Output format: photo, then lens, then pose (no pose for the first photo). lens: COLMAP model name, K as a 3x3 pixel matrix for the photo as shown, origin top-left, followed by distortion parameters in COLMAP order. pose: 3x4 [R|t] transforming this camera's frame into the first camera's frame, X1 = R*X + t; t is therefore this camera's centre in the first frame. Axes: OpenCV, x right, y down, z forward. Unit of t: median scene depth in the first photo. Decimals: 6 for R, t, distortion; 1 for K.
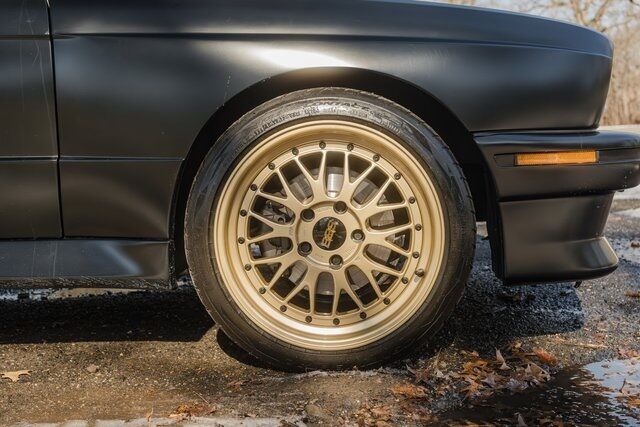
lens RADIAL K [[759.2, 0, 323.5], [0, 759.2, 212.8], [0, 0, 1]] dist [0.007148, 0.000000]
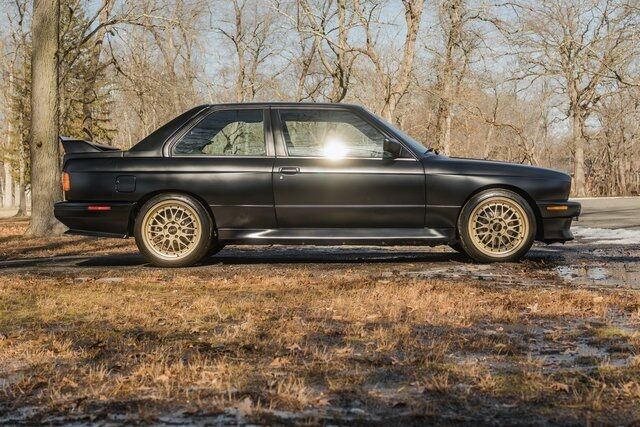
lens RADIAL K [[759.2, 0, 318.8], [0, 759.2, 212.0], [0, 0, 1]] dist [0.007148, 0.000000]
pose [[0.998469, 0.013333, 0.053682, -1.080428], [-0.011809, 0.999521, -0.028613, 0.071208], [-0.054038, 0.027935, 0.998148, -2.709856]]
